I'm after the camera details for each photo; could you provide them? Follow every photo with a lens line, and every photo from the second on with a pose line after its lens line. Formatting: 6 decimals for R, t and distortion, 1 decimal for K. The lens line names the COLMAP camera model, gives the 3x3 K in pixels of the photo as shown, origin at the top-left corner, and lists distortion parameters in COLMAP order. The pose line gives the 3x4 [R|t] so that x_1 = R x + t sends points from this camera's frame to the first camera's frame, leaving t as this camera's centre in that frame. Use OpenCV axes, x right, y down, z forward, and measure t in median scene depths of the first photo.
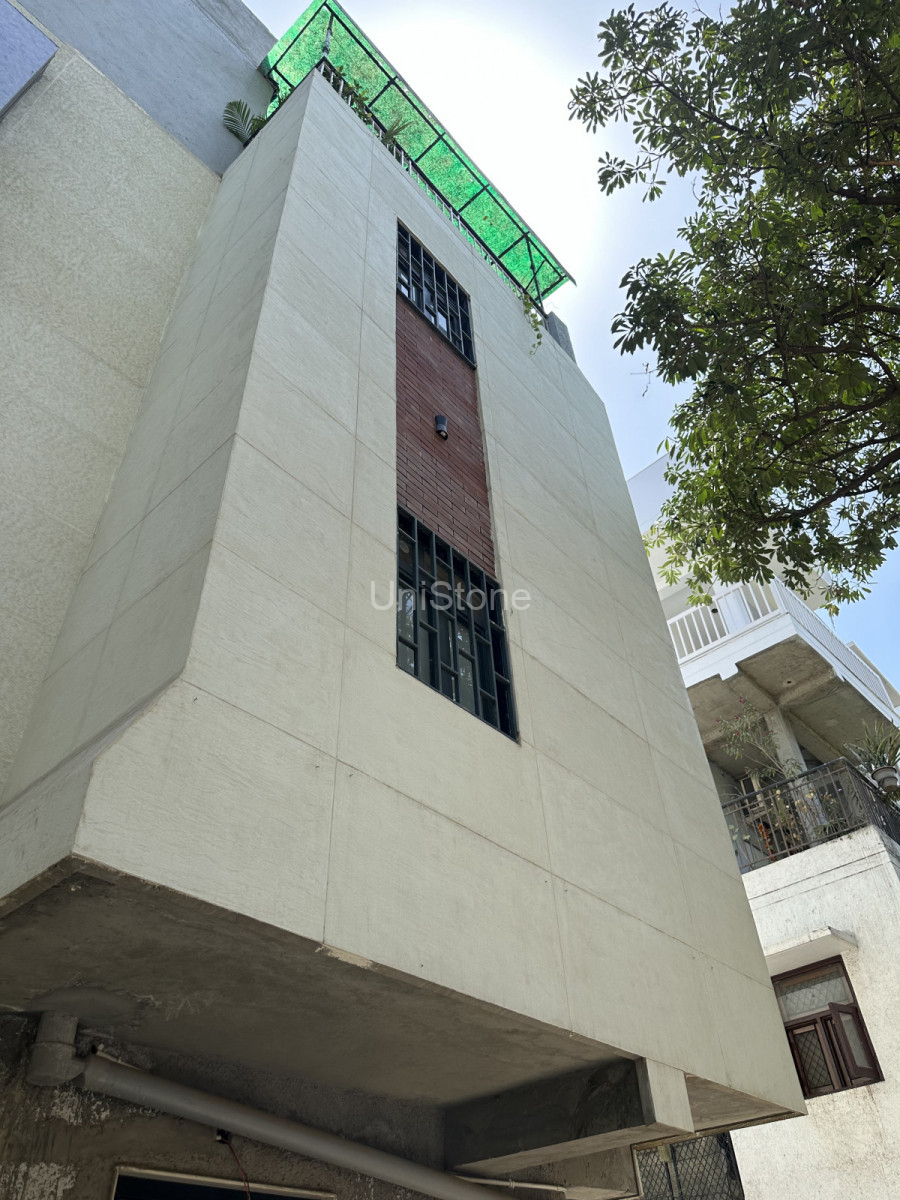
lens RADIAL K [[856.4, 0, 455.2], [0, 856.4, 604.1], [0, 0, 1]] dist [0.062950, -0.078718]
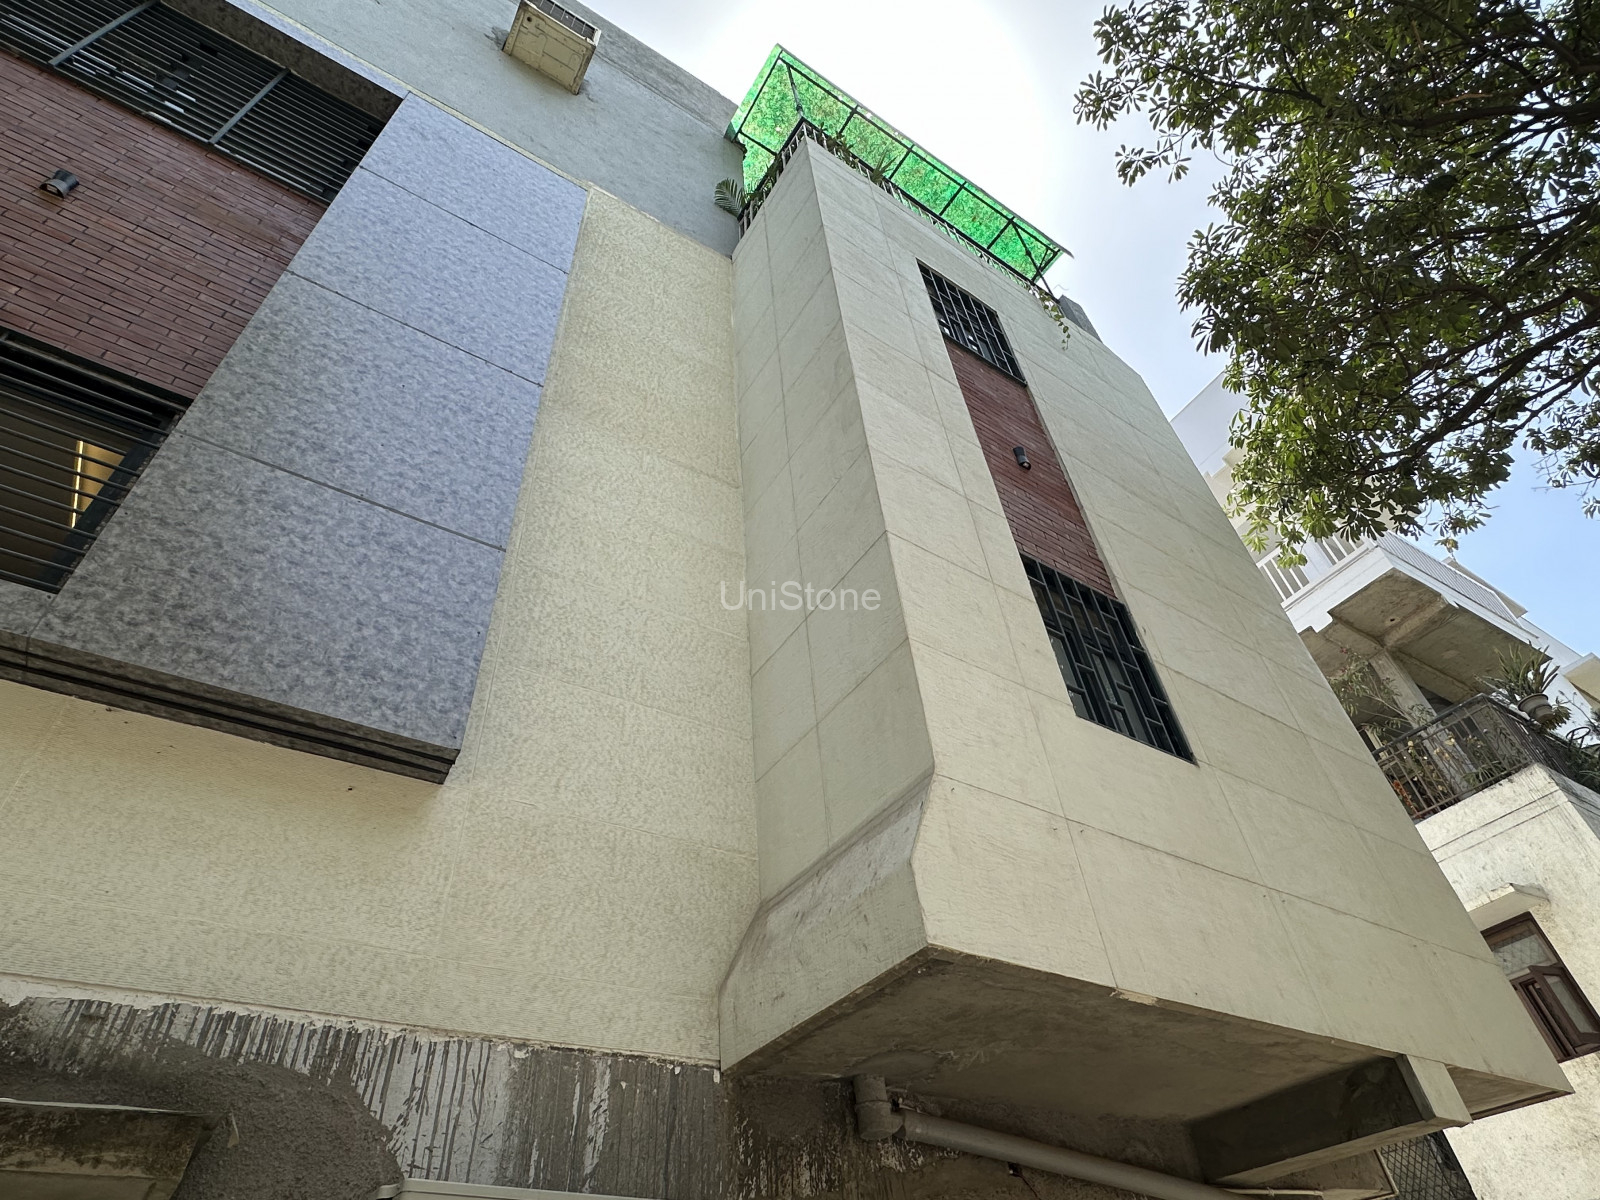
lens RADIAL K [[912.3, 0, 803.6], [0, 912.3, 603.0], [0, 0, 1]] dist [-0.001226, 0.000533]
pose [[0.967512, -0.193553, -0.162658, -0.169123], [0.193346, 0.980979, -0.017256, -0.098747], [0.162904, -0.014754, 0.986532, -0.139152]]
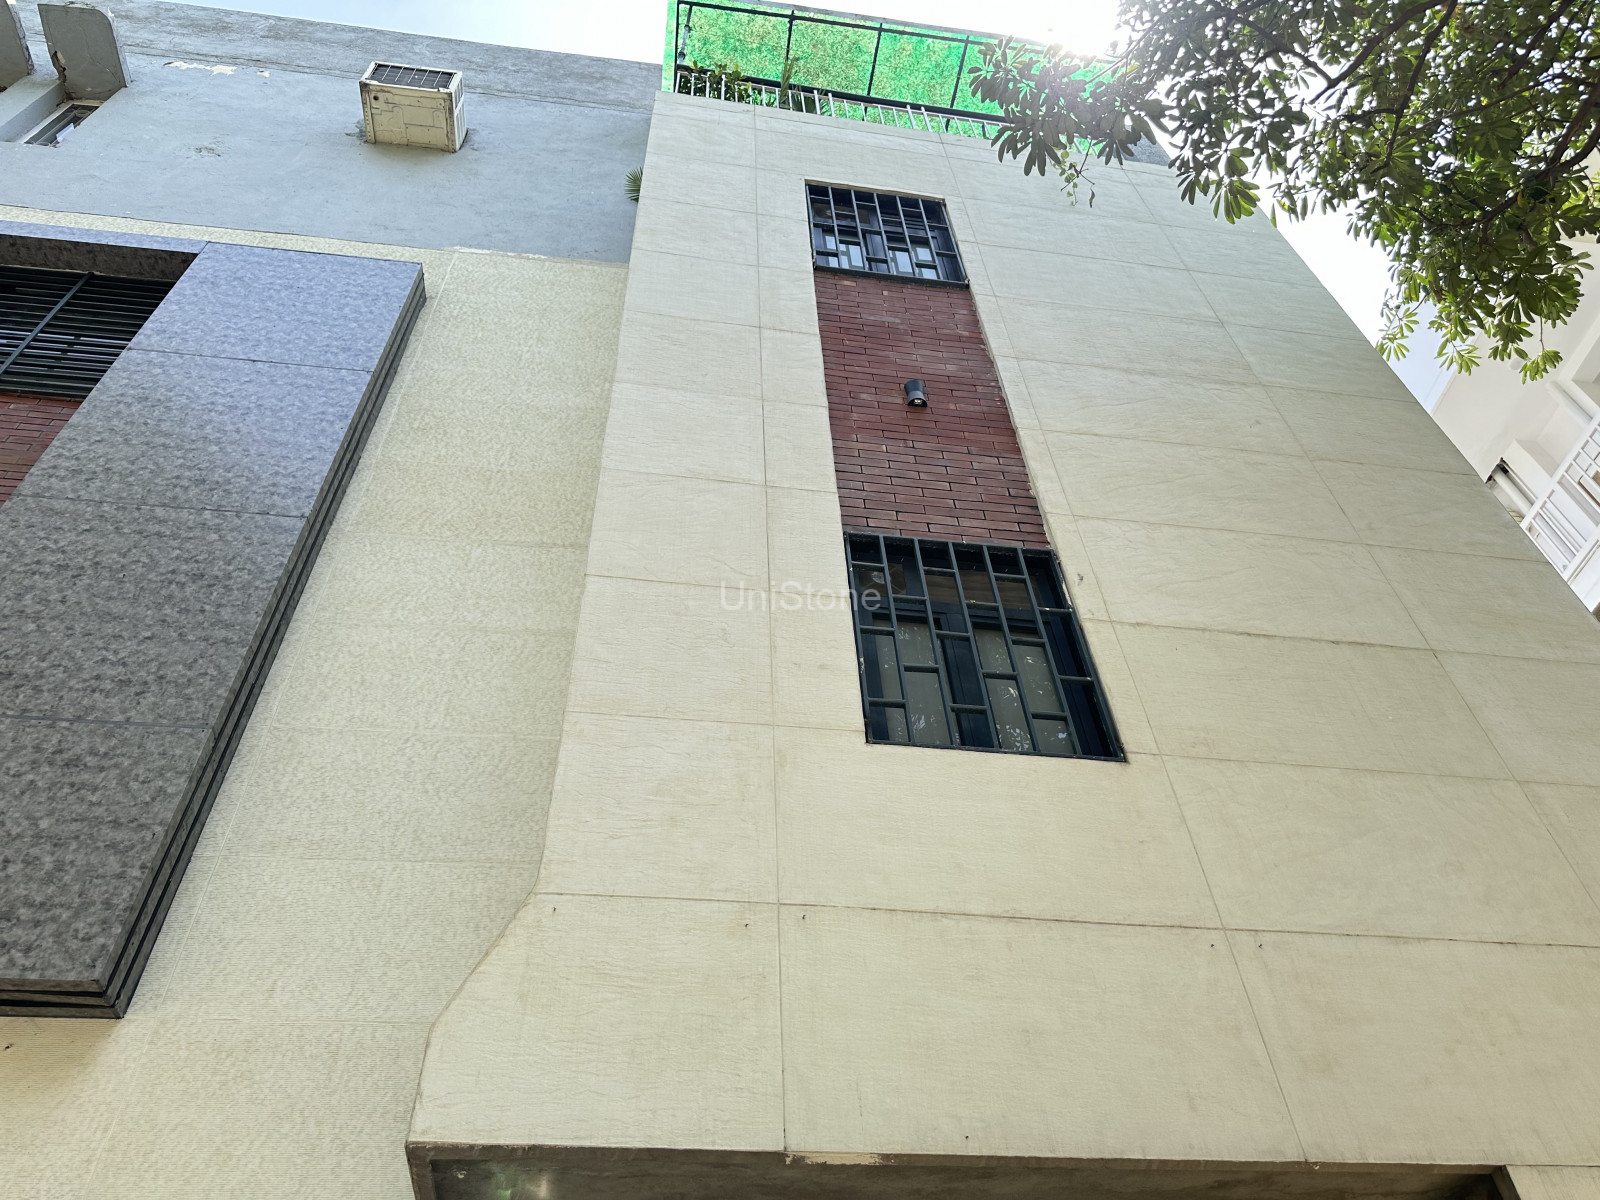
lens RADIAL K [[1141.8, 0, 791.4], [0, 1141.8, 597.7], [0, 0, 1]] dist [0.062950, -0.078718]
pose [[0.769535, -0.467211, -0.435350, 0.343444], [0.441668, 0.881764, -0.165592, 0.088521], [0.461242, -0.064851, 0.884901, 0.090835]]
